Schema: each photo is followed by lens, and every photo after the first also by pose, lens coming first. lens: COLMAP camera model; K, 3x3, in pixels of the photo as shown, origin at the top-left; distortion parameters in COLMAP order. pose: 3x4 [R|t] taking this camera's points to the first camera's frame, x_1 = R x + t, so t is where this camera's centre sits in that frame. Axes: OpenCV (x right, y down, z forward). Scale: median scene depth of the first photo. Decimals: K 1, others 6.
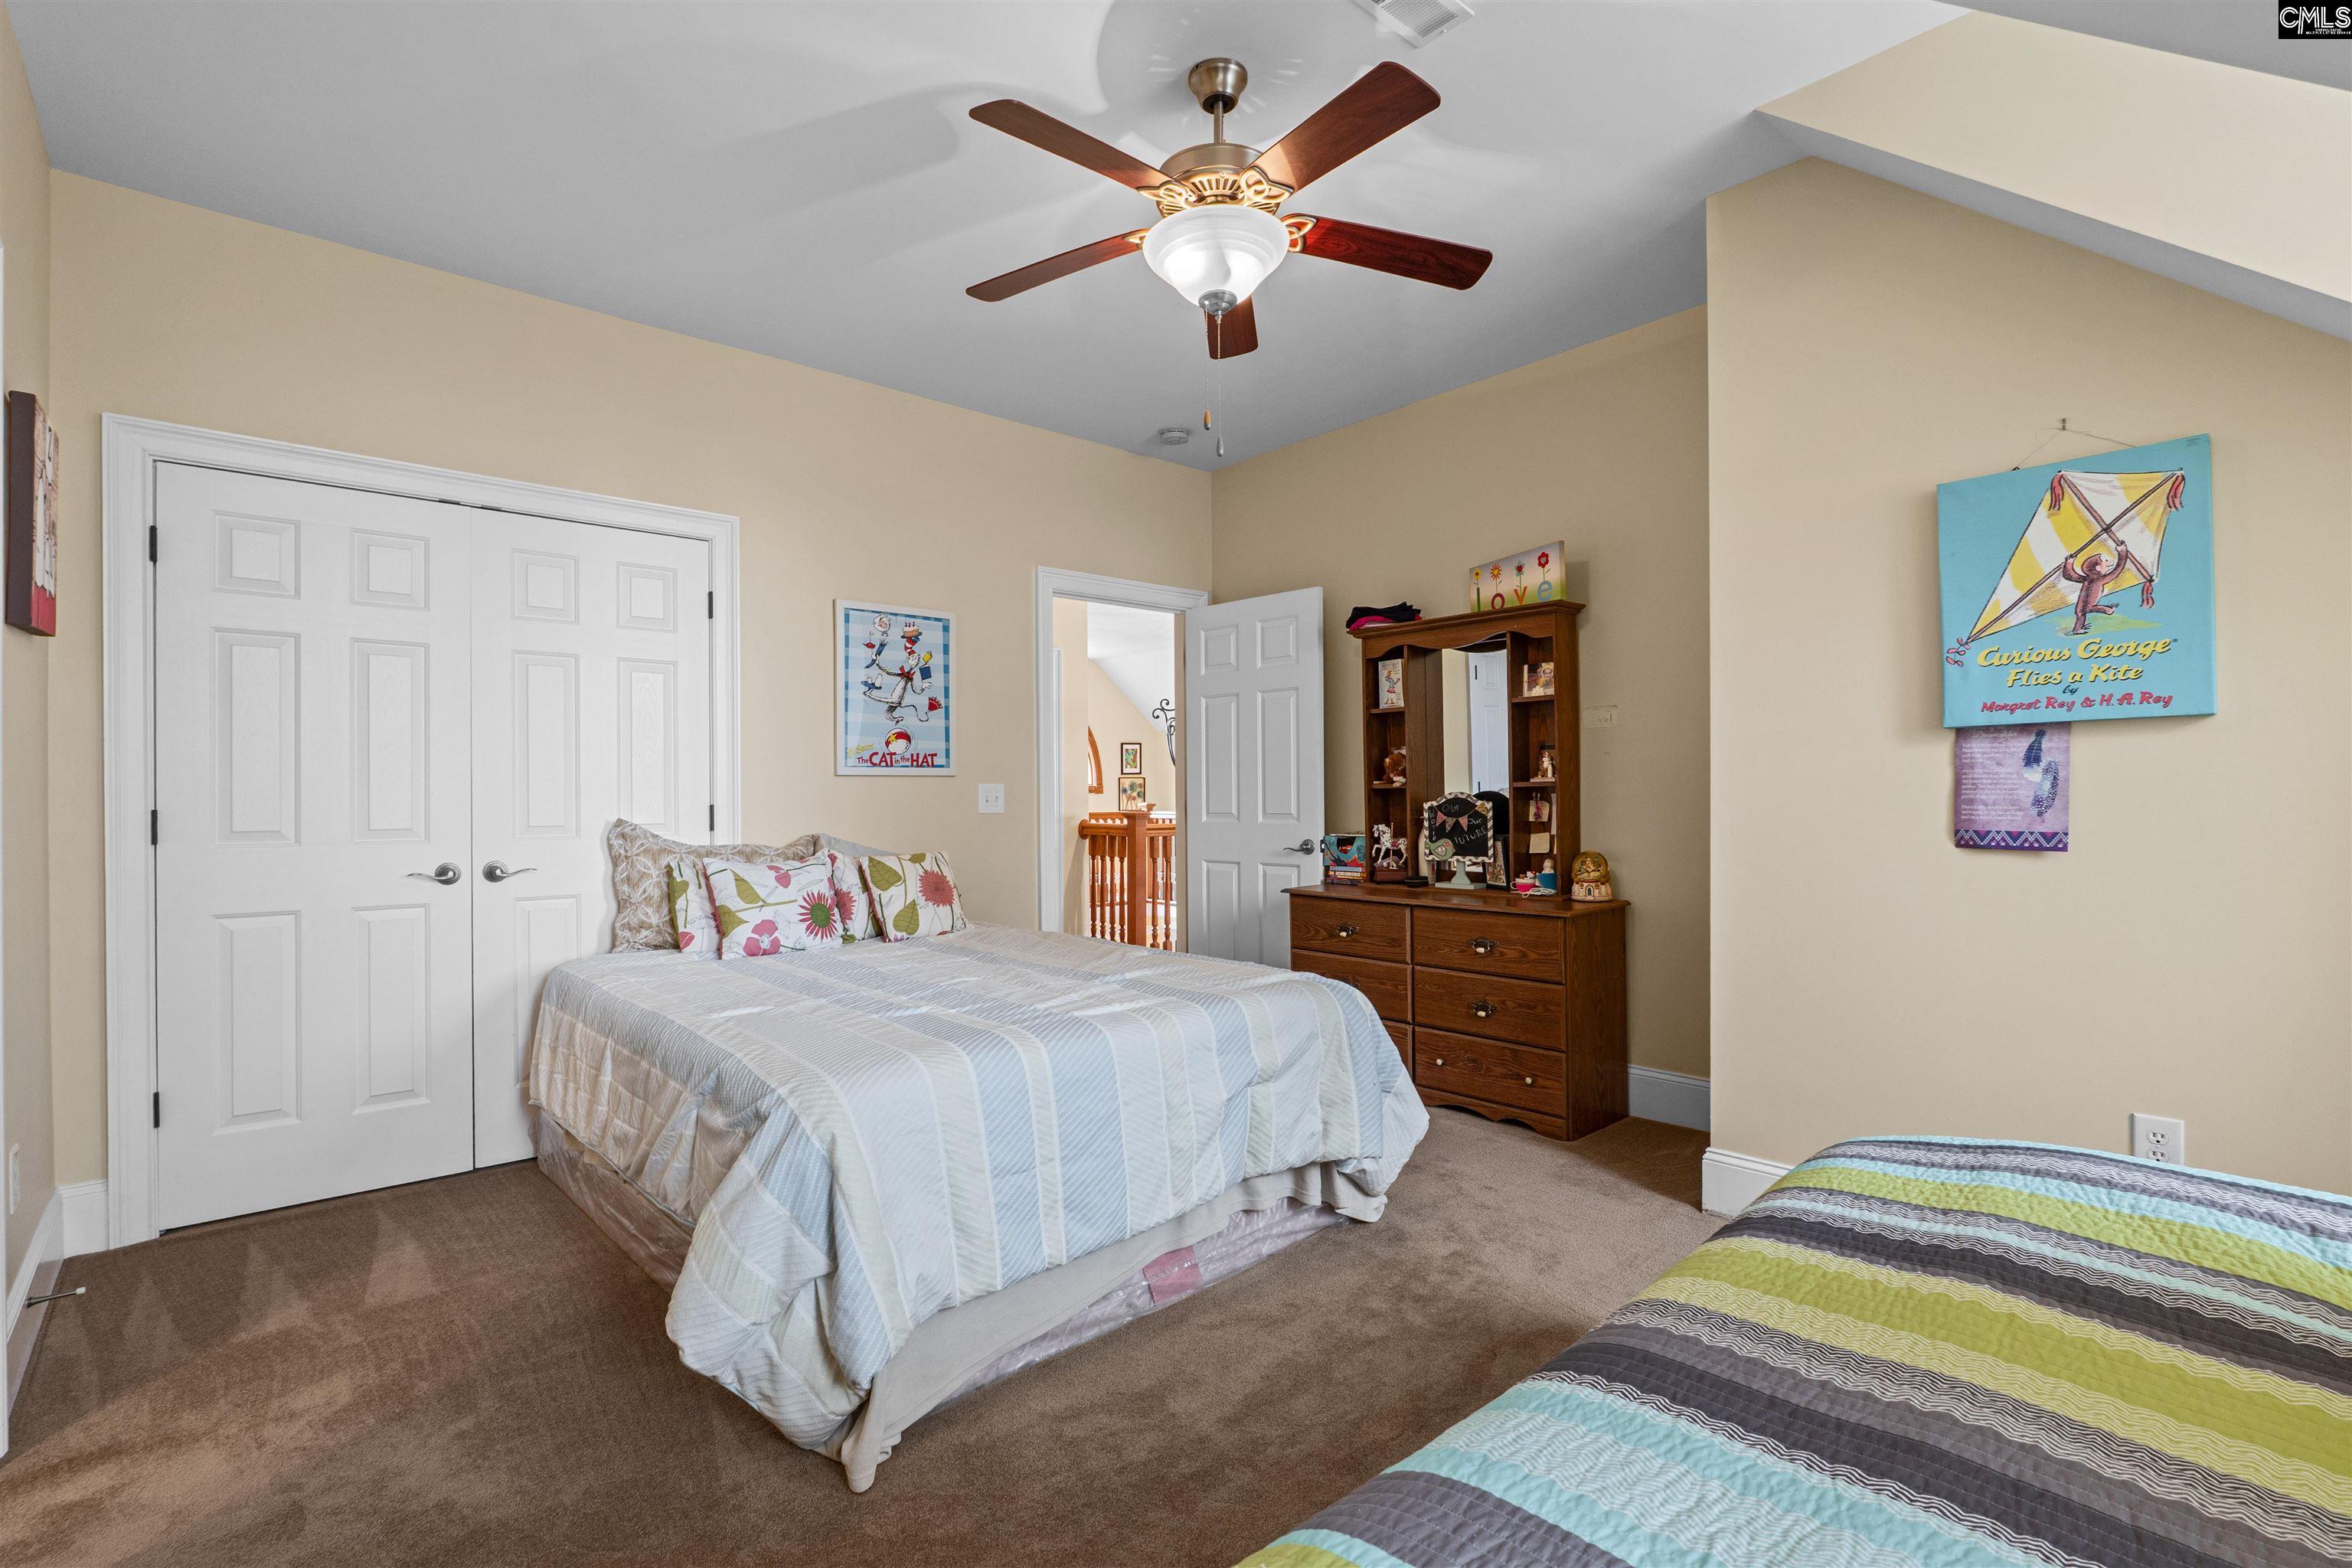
lens RADIAL K [[1080.1, 0, 1175.9], [0, 1080.1, 789.5], [0, 0, 1]] dist [-0.010185, -0.000351]
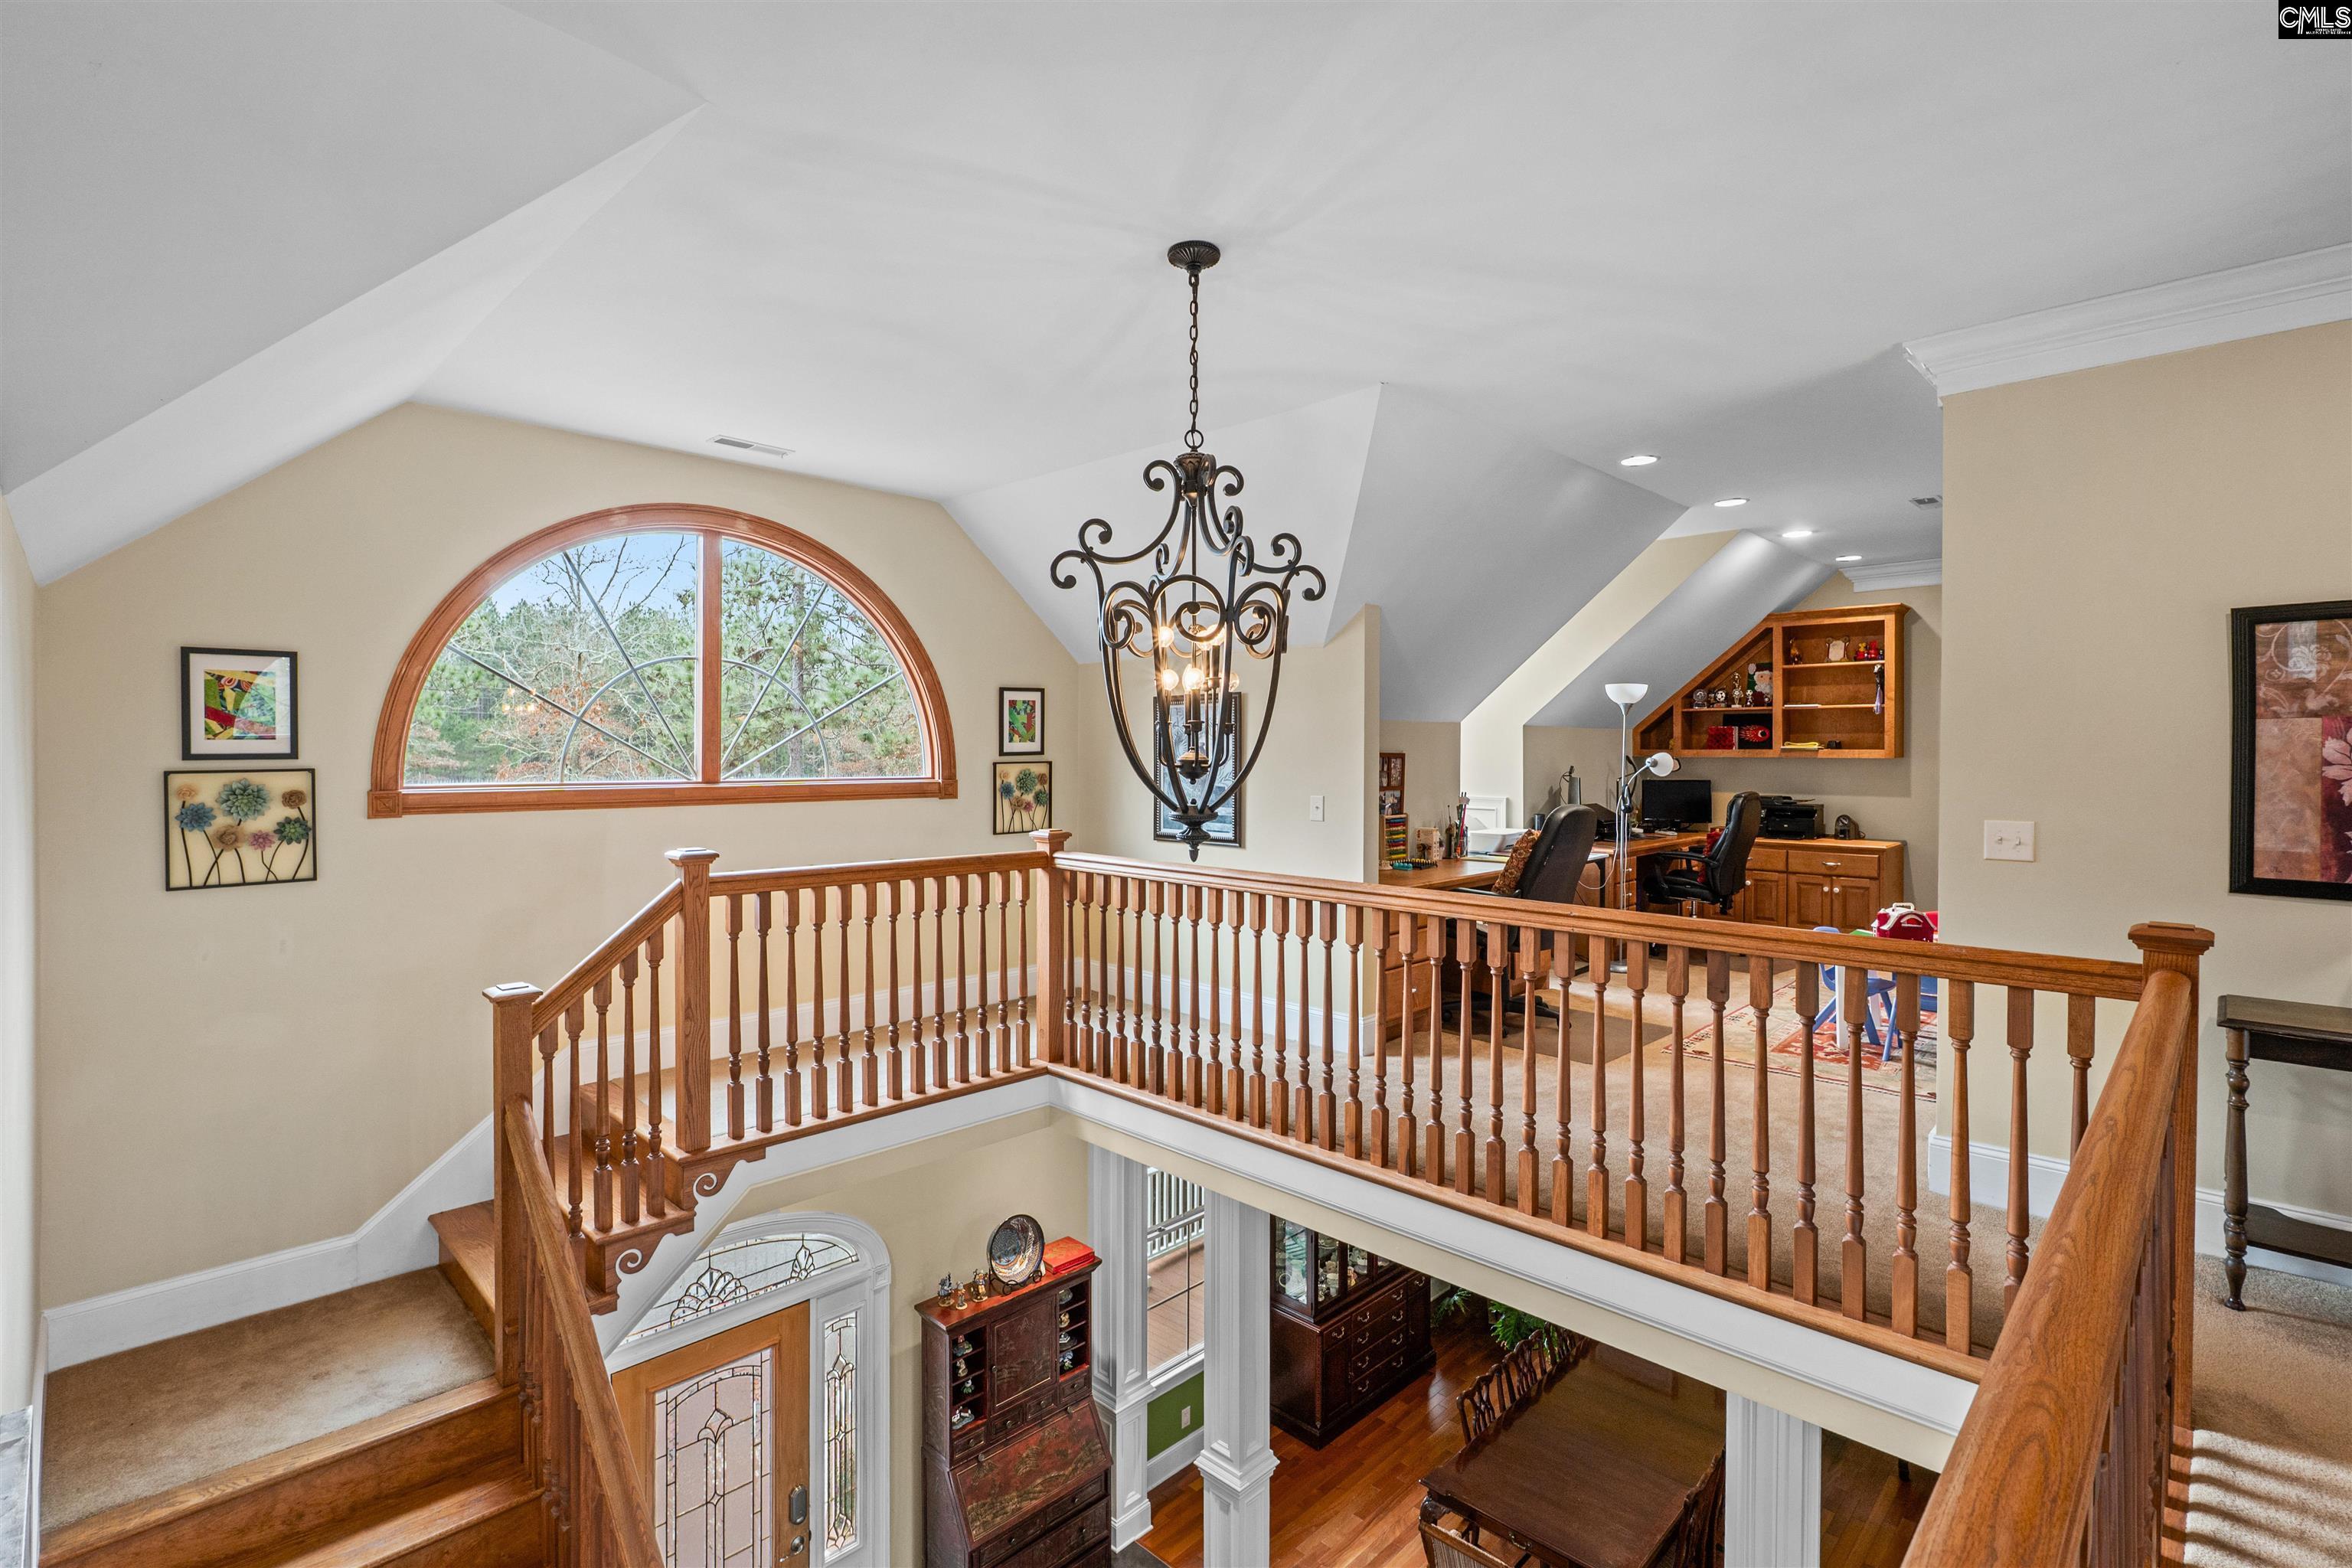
lens RADIAL K [[1080.1, 0, 1176.1], [0, 1080.1, 774.4], [0, 0, 1]] dist [-0.010185, -0.000351]
pose [[0.997830, 0.001536, 0.065824, -0.006306], [-0.002077, 0.999965, 0.008156, -0.009920], [-0.065809, -0.008275, 0.997798, 0.548962]]
